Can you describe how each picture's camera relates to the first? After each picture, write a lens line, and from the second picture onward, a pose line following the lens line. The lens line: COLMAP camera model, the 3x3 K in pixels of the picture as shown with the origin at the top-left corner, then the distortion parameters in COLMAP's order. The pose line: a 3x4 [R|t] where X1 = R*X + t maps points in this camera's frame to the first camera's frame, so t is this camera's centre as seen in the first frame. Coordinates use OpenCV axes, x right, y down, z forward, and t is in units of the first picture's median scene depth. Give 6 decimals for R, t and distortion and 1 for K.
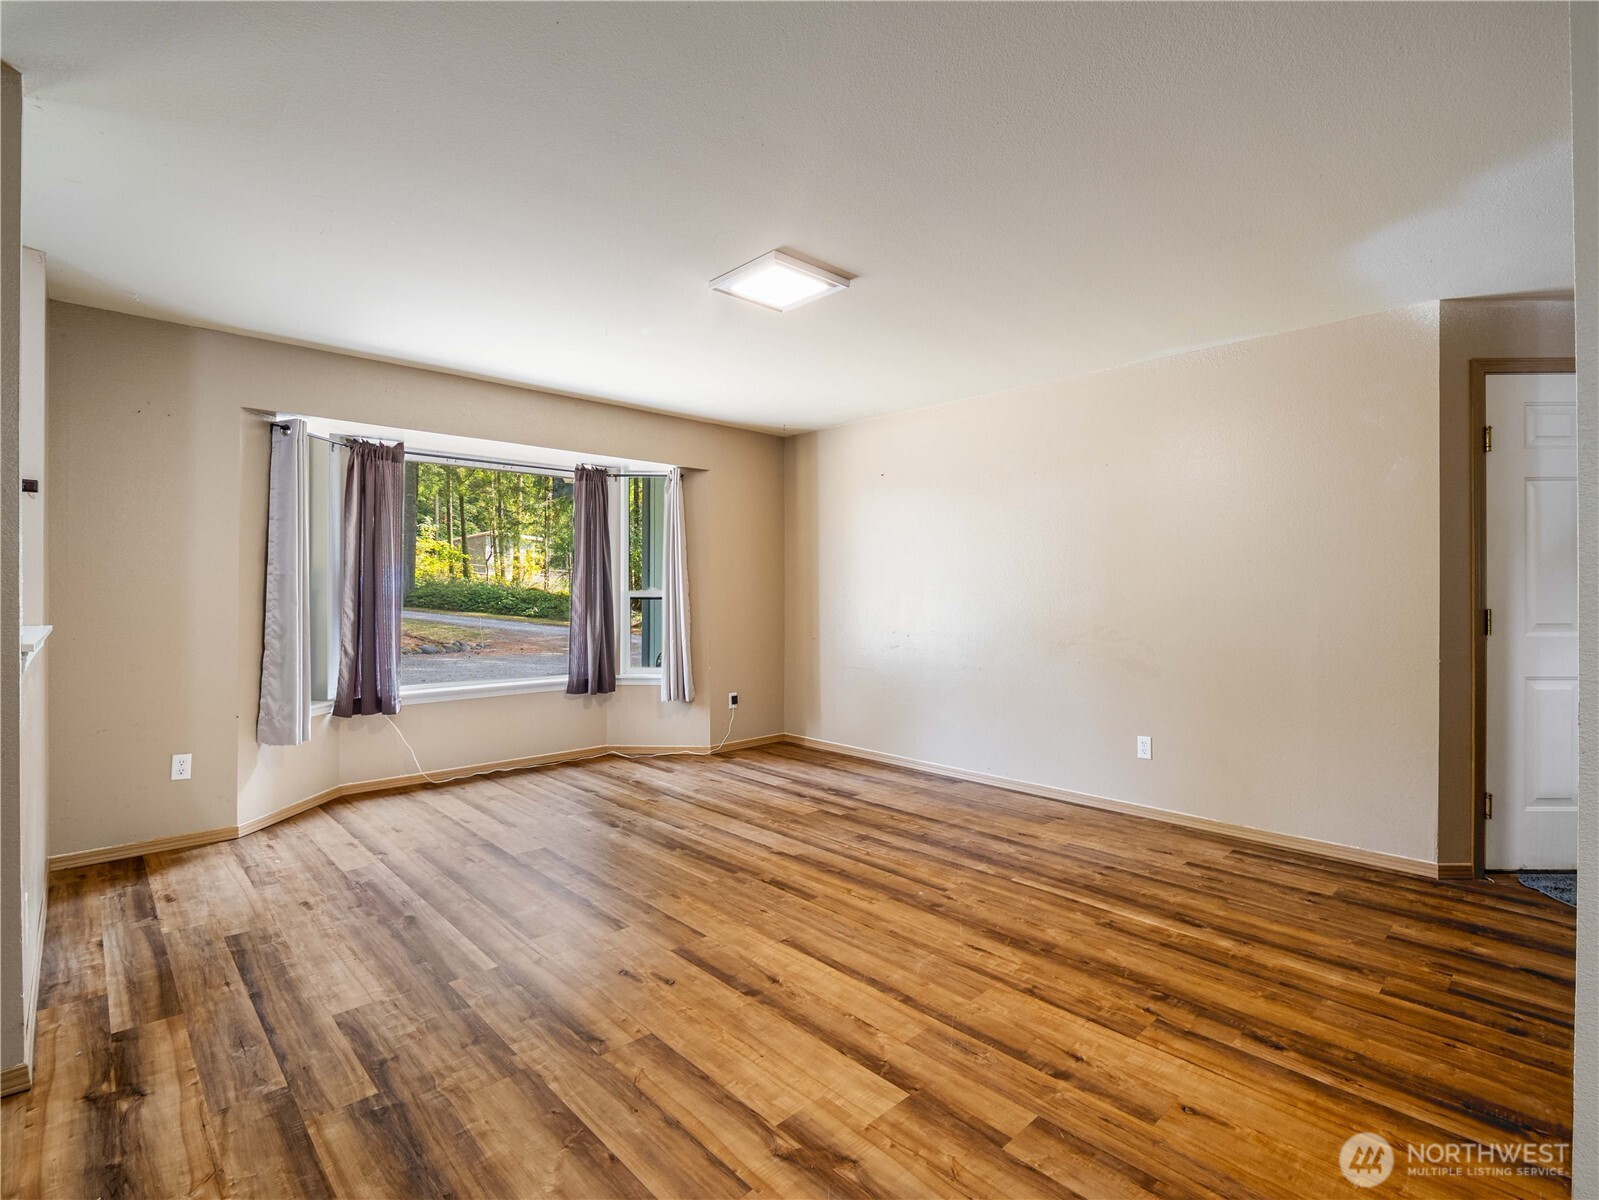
lens RADIAL K [[770.6, 0, 795.9], [0, 770.6, 598.1], [0, 0, 1]] dist [-0.011780, -0.002418]
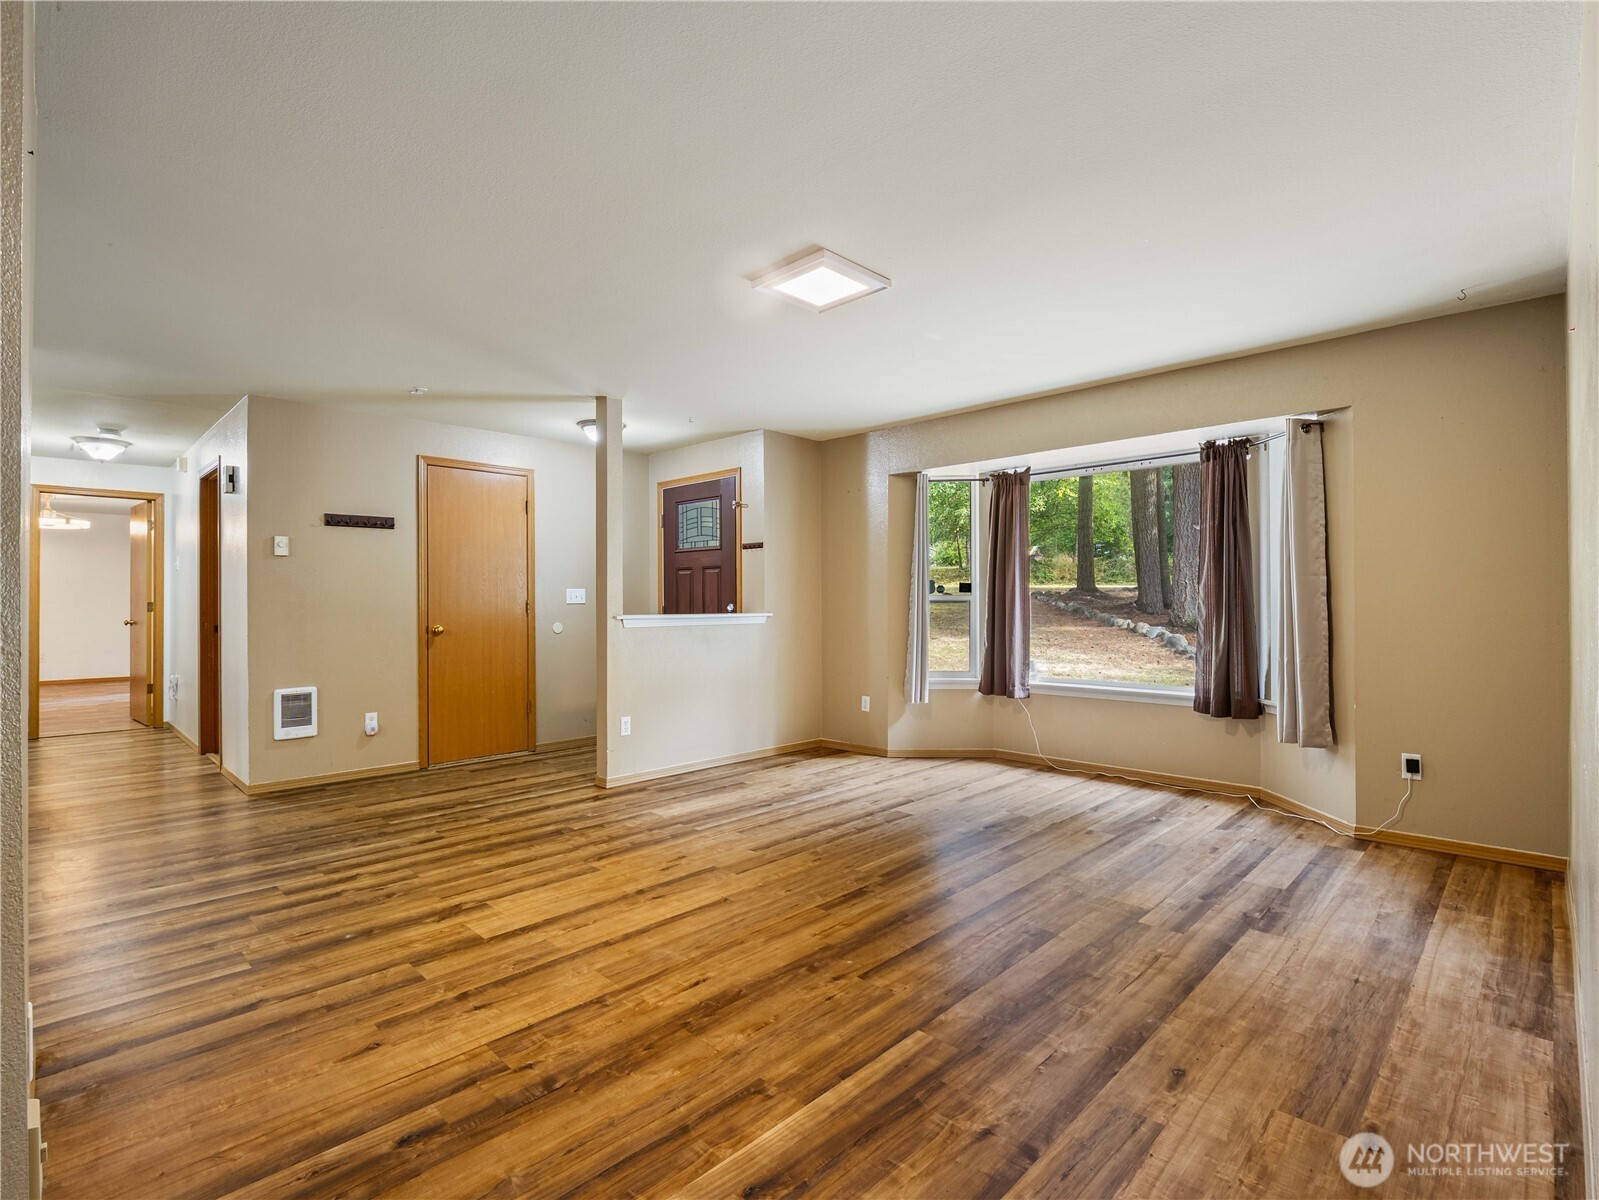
lens RADIAL K [[770.6, 0, 795.9], [0, 770.6, 598.1], [0, 0, 1]] dist [-0.011780, -0.002418]
pose [[0.035712, -0.007805, -0.999332, 1.003230], [-0.004706, 0.999957, -0.007978, 0.011506], [0.999351, 0.004988, 0.035674, 0.951147]]
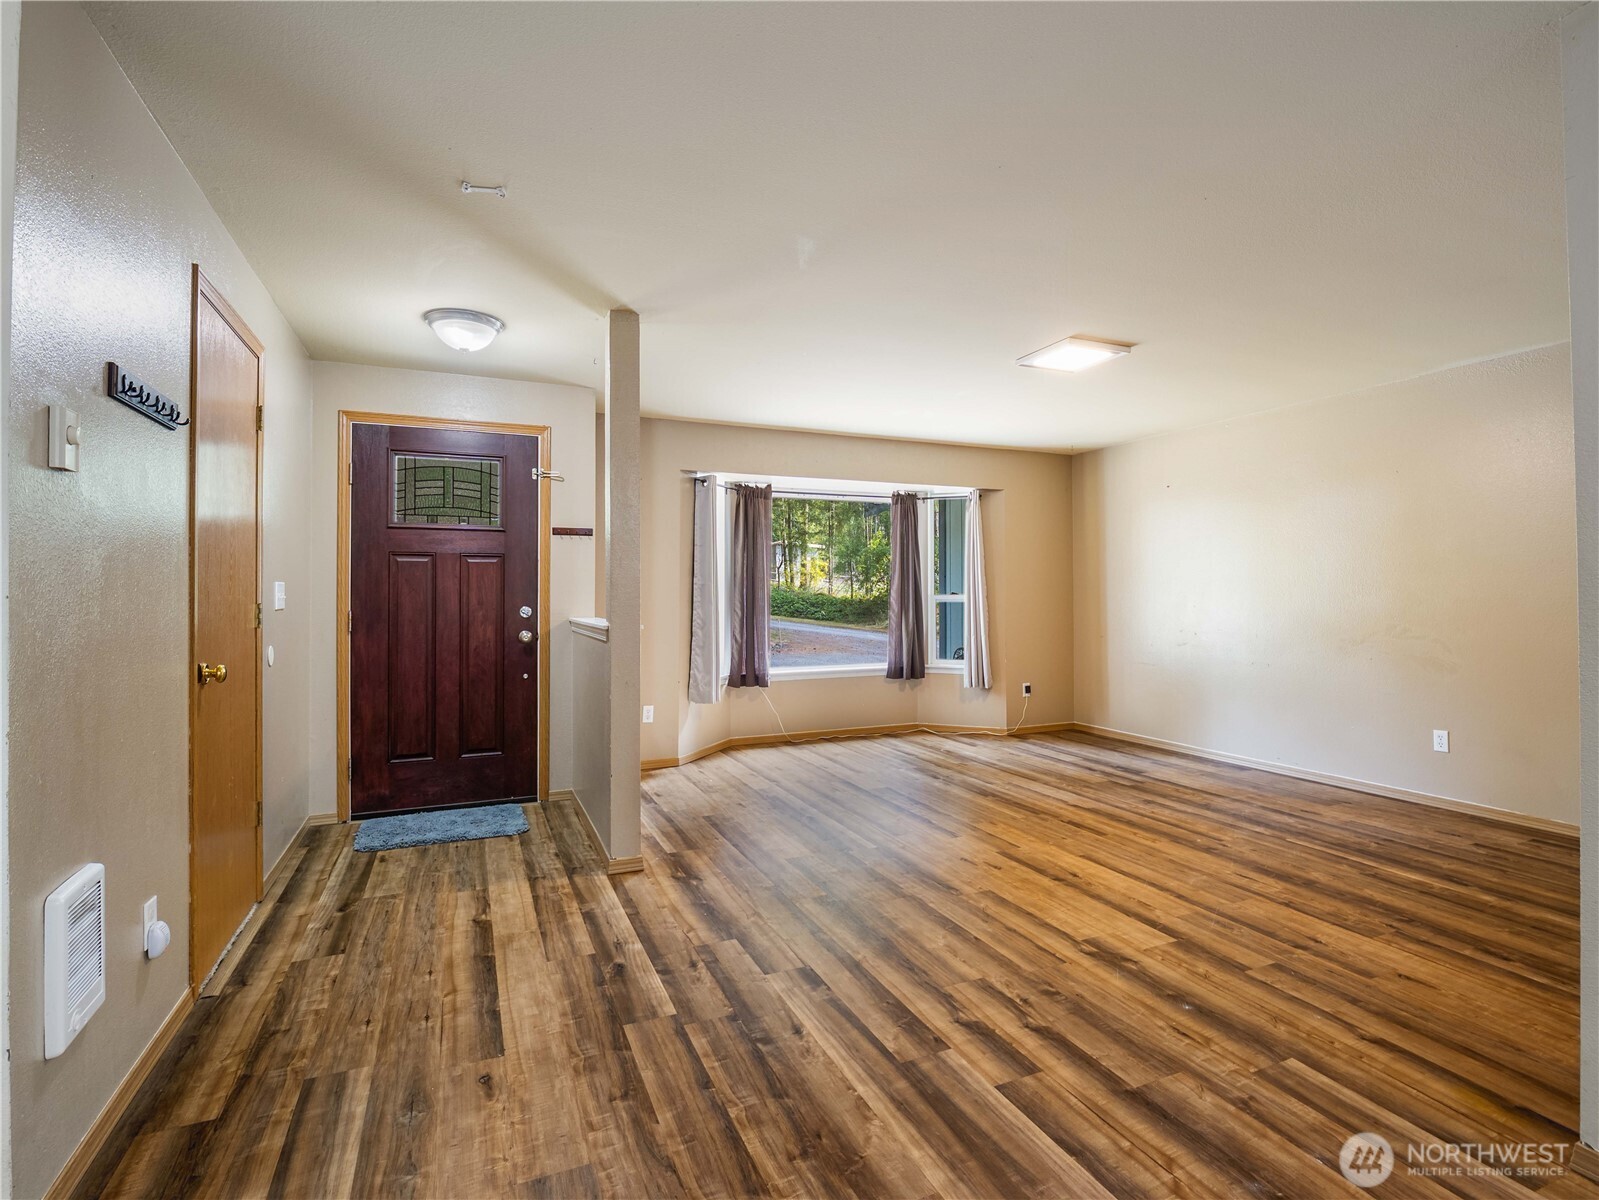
lens RADIAL K [[774.0, 0, 796.4], [0, 774.0, 588.7], [0, 0, 1]] dist [-0.018059, -0.001790]
pose [[0.939147, -0.008782, -0.343402, -0.015083], [0.002838, 0.999837, -0.017808, 0.004971], [0.343503, 0.015750, 0.939020, -0.384932]]
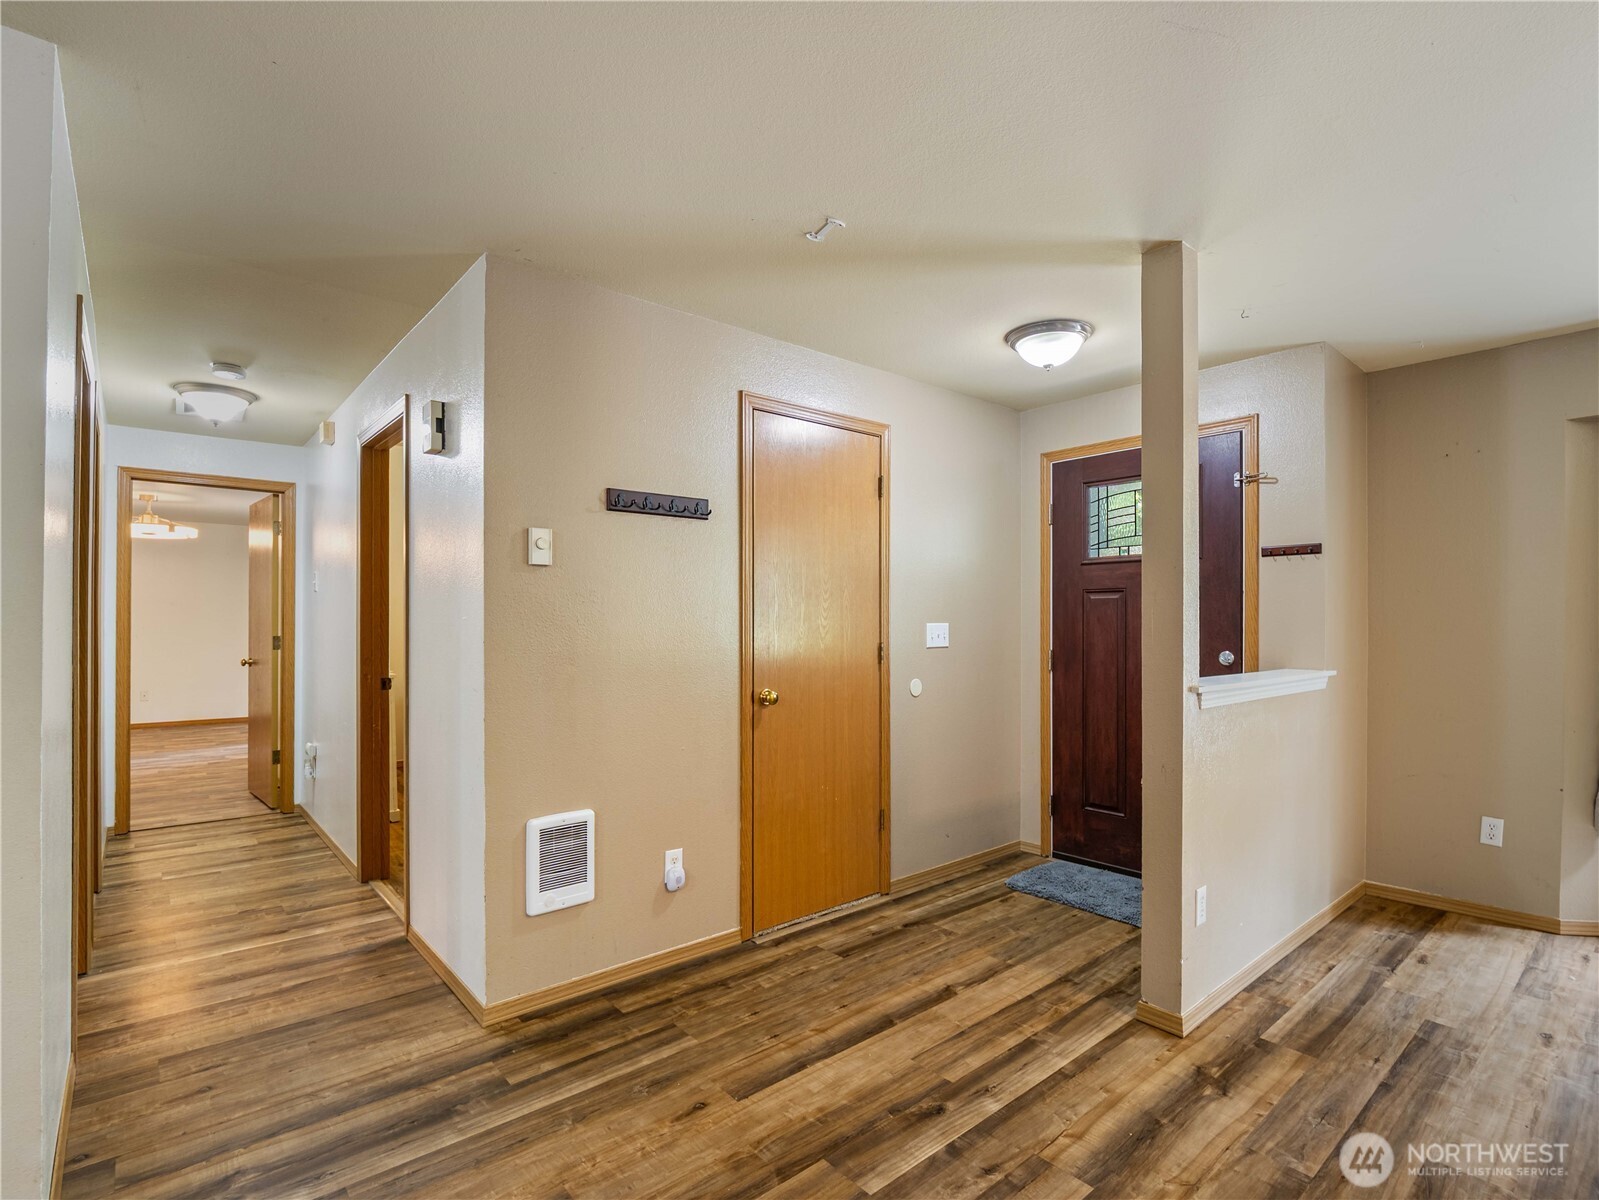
lens RADIAL K [[779.8, 0, 792.8], [0, 779.8, 621.9], [0, 0, 1]] dist [-0.004732, -0.008787]
pose [[-0.055879, -0.004801, -0.998426, 0.200332], [-0.009717, 0.999944, -0.004264, -0.021944], [0.998390, 0.009464, -0.055922, 0.253962]]
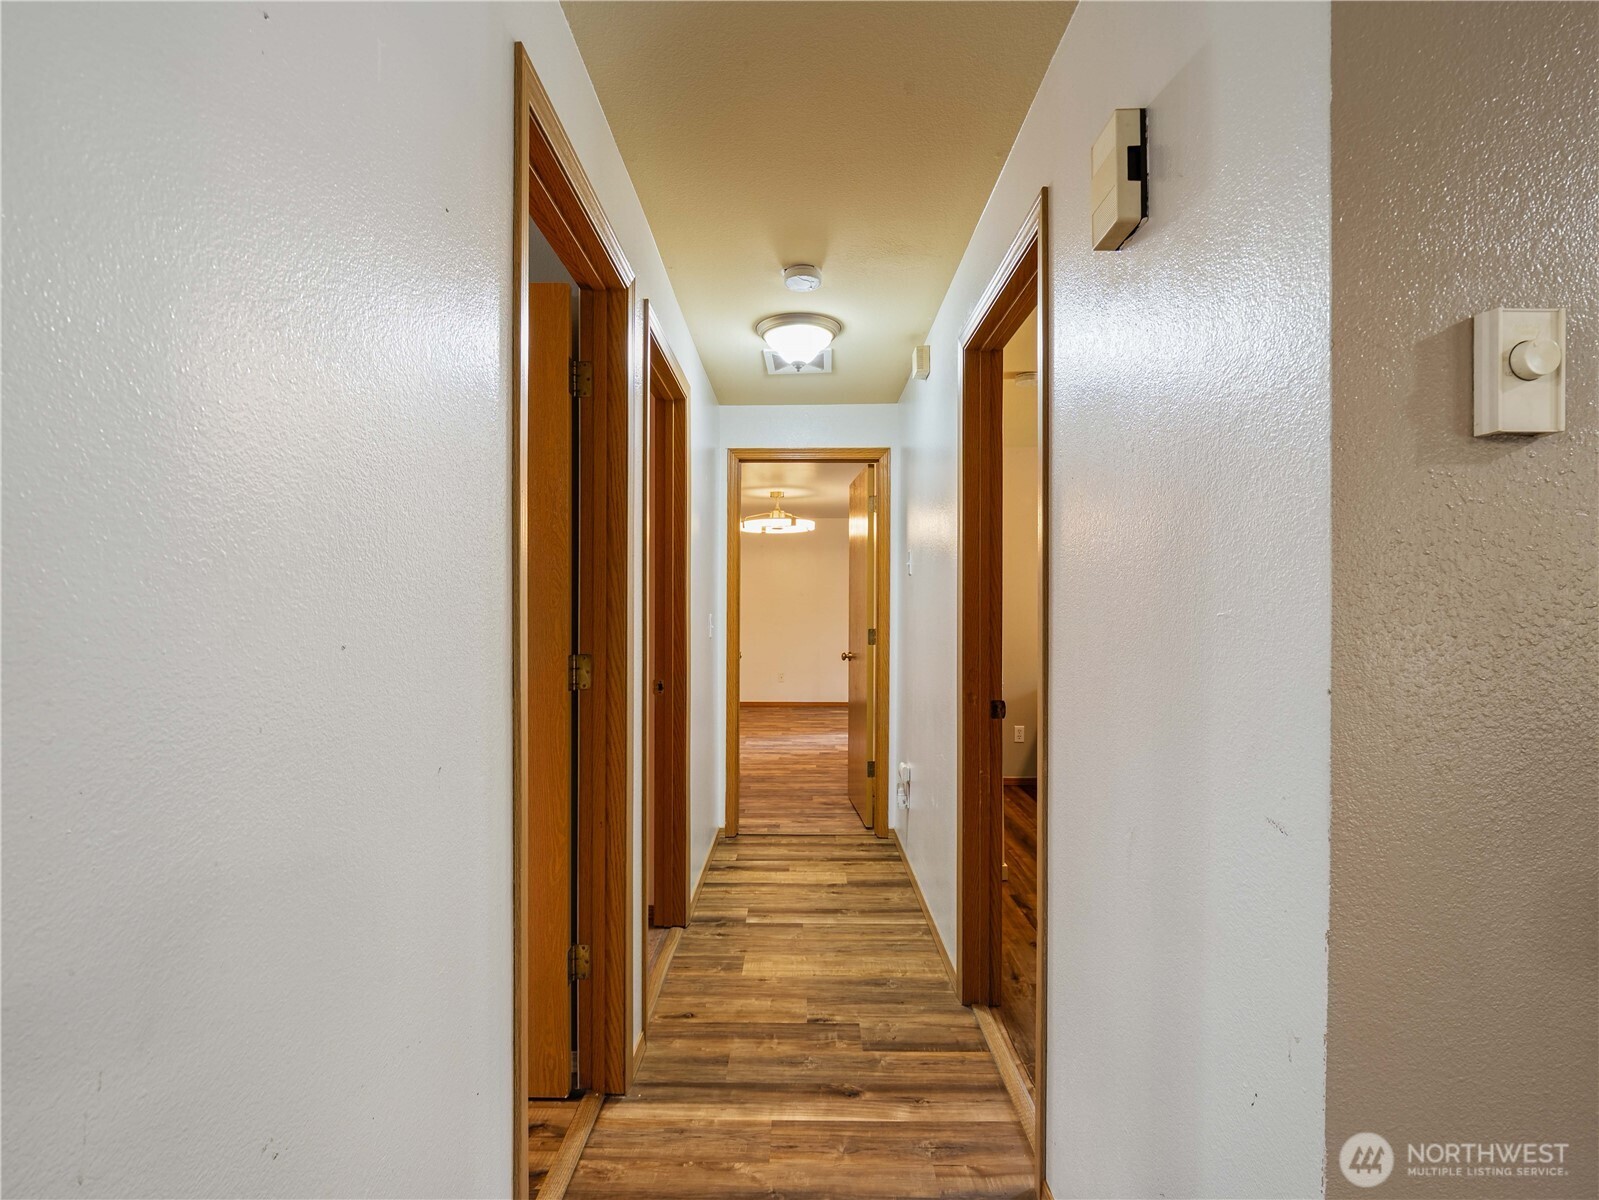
lens RADIAL K [[779.8, 0, 792.8], [0, 779.8, 621.9], [0, 0, 1]] dist [-0.004732, -0.008787]
pose [[-0.695001, 0.007456, -0.718970, -0.294546], [-0.008549, 0.999790, 0.018632, -0.026541], [0.718958, 0.019096, -0.694791, -0.068090]]
